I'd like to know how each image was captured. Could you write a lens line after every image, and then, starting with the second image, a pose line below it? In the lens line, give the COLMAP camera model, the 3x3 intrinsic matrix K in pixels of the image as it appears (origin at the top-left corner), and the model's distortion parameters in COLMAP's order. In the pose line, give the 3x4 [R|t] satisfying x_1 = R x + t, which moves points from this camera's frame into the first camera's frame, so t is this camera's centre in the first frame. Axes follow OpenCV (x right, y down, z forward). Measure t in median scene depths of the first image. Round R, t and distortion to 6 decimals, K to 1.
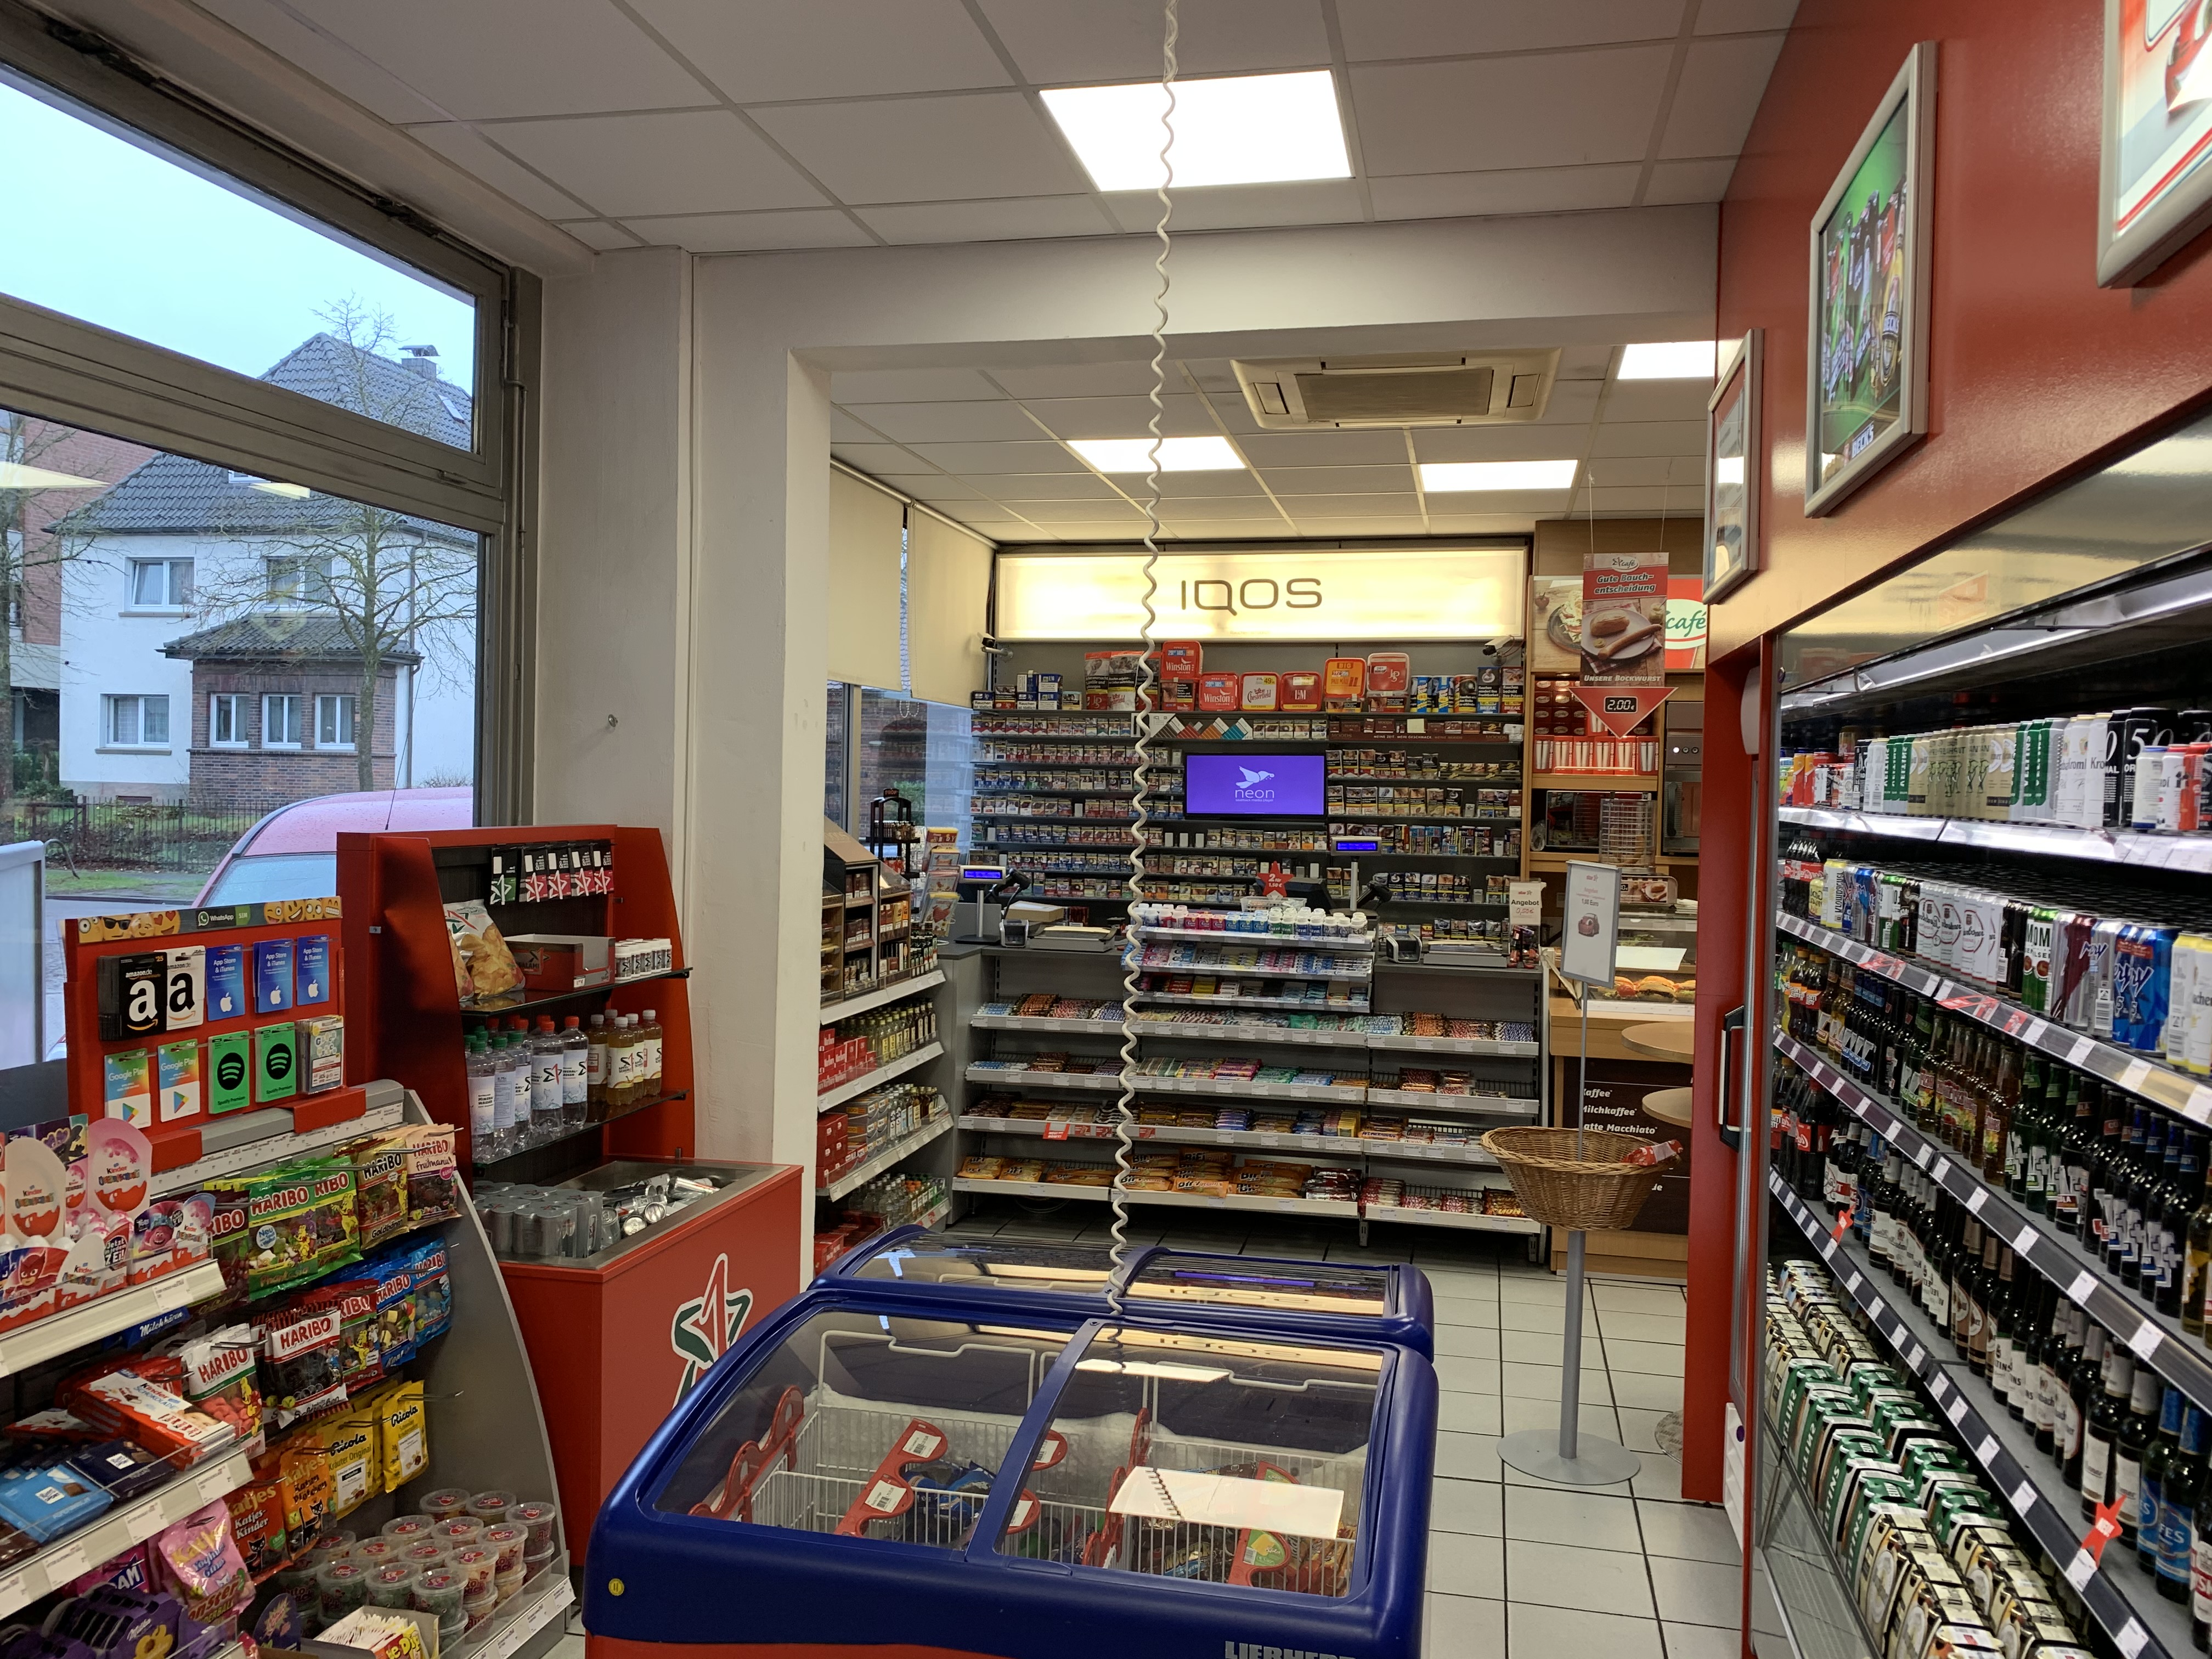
lens RADIAL K [[1669.6, 0, 1104.6], [0, 1669.6, 827.2], [0, 0, 1]] dist [-0.005779, -0.011967]
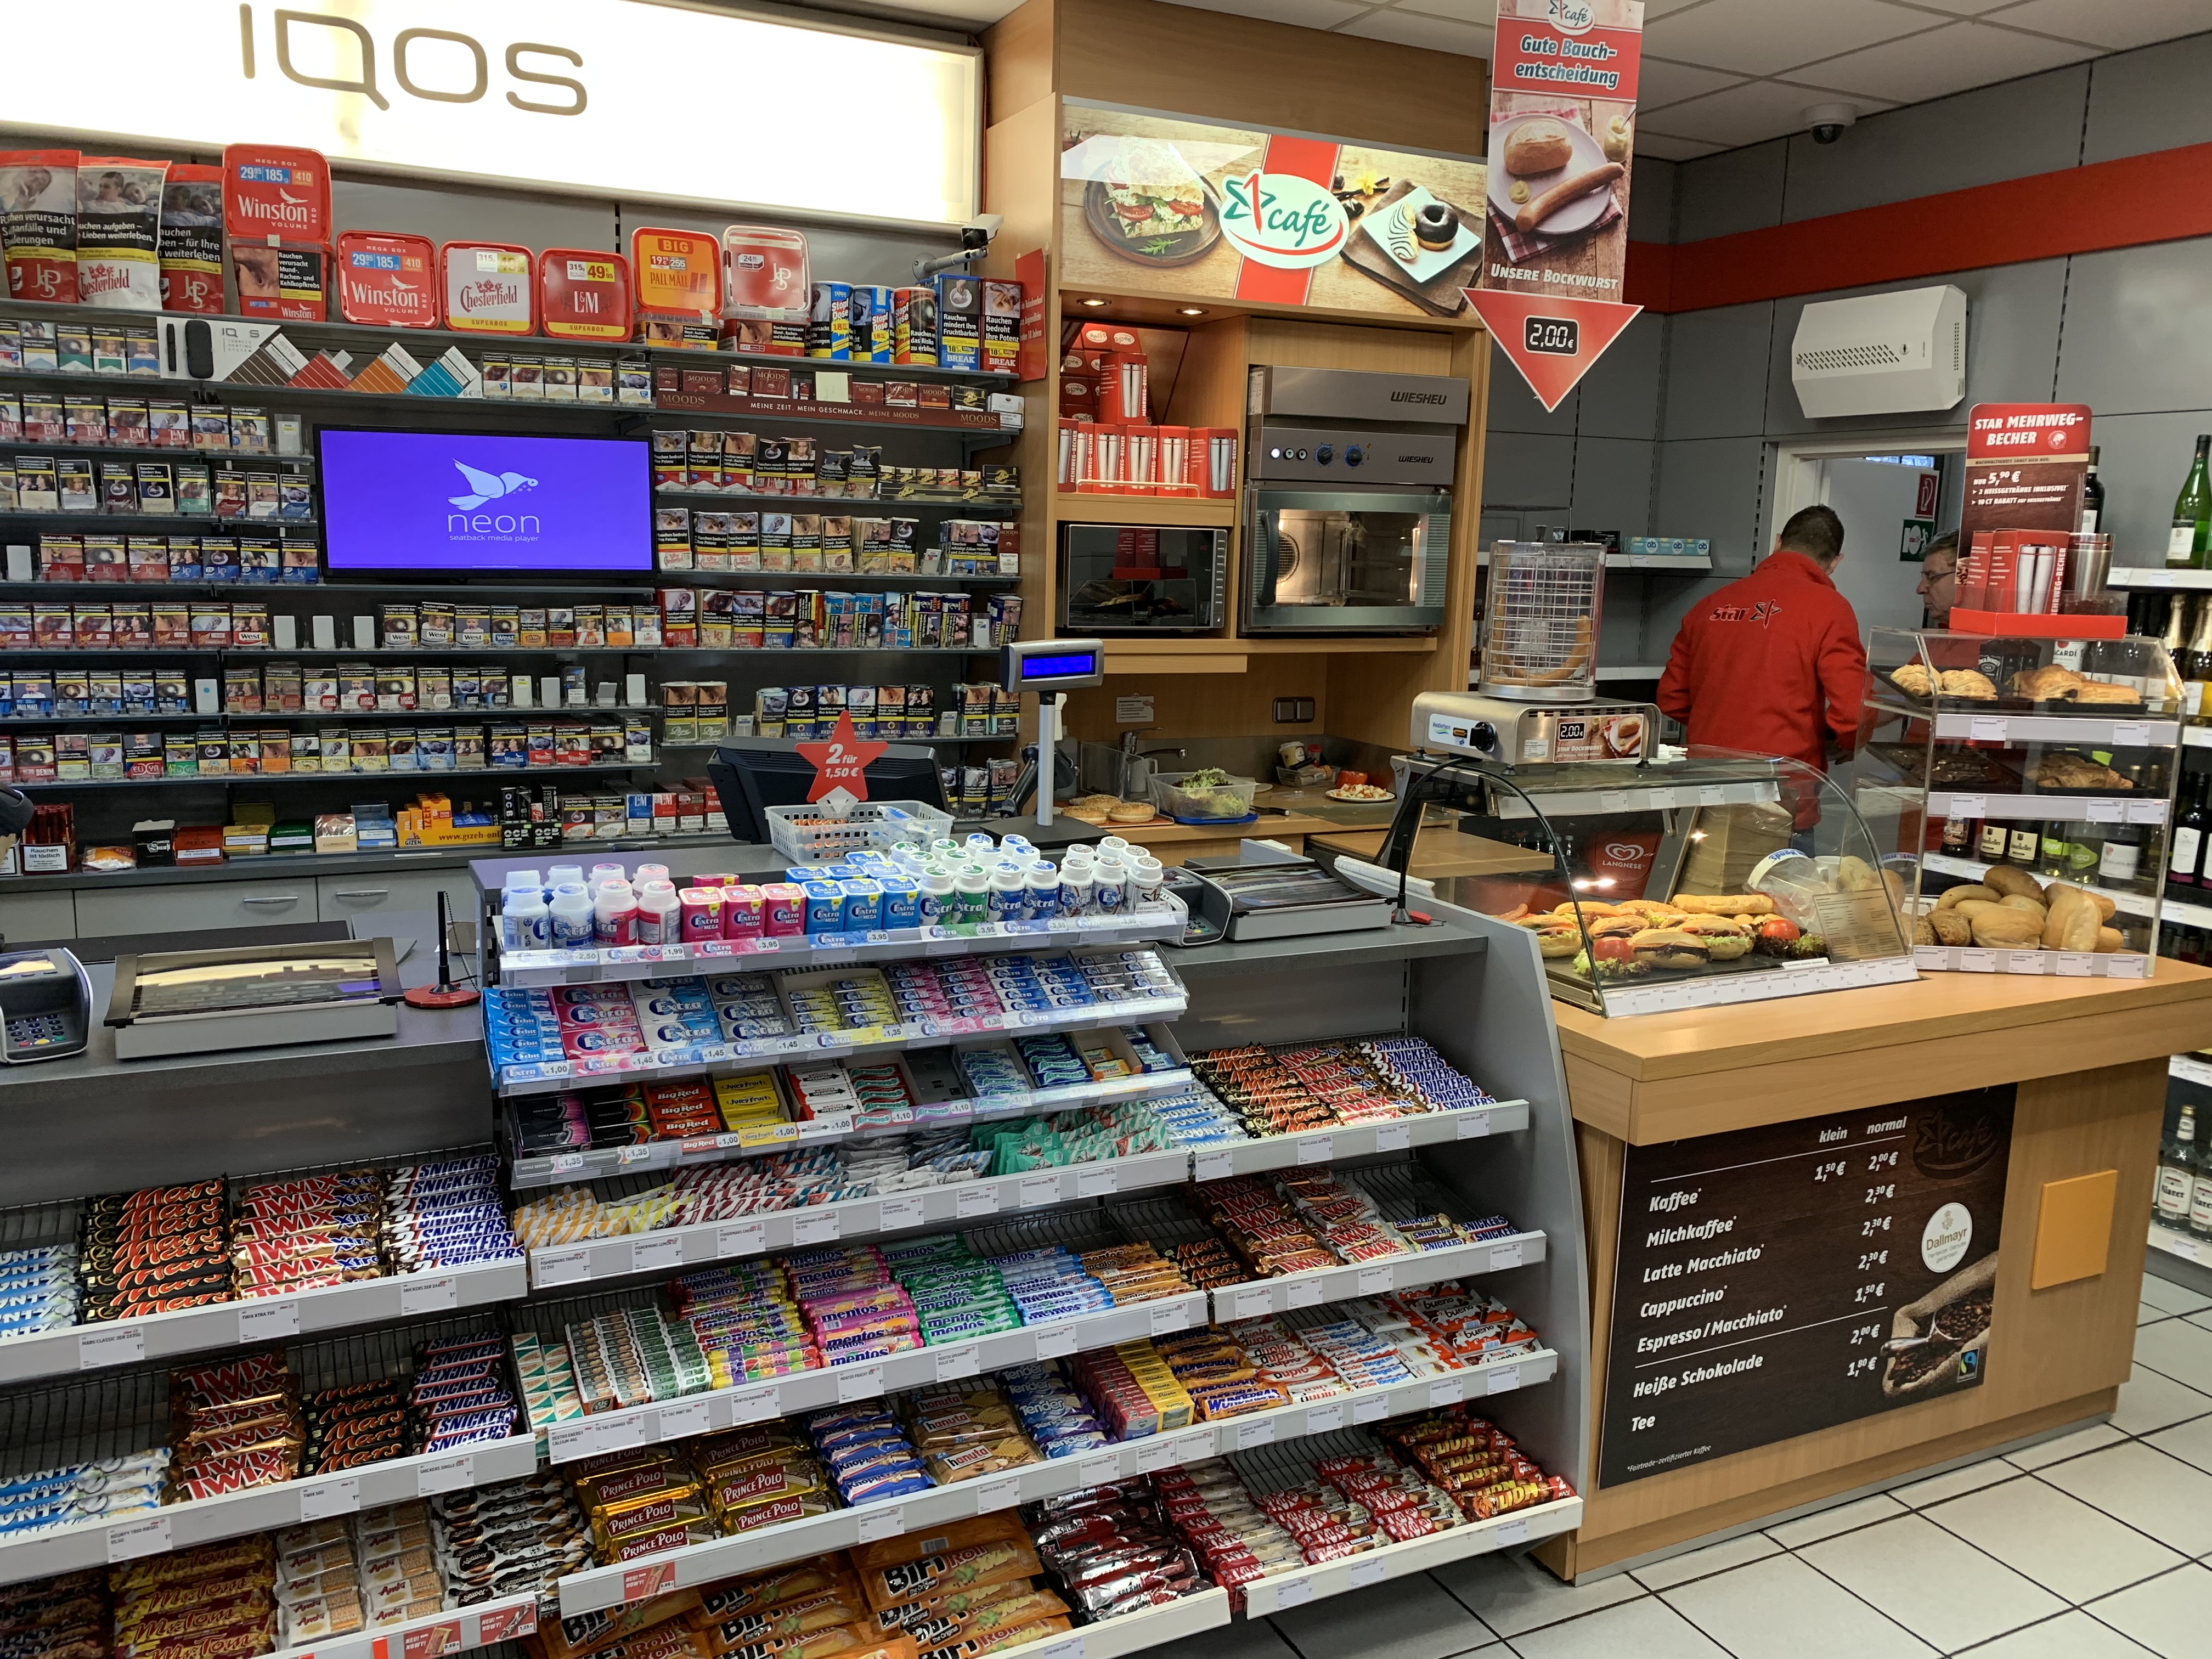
lens RADIAL K [[1669.6, 0, 1117.3], [0, 1669.6, 848.6], [0, 0, 1]] dist [-0.005779, -0.011967]
pose [[0.774809, -0.110668, 0.622434, -0.069631], [0.004437, 0.985487, 0.169694, -0.009632], [-0.632180, -0.128718, 0.764055, 0.551774]]
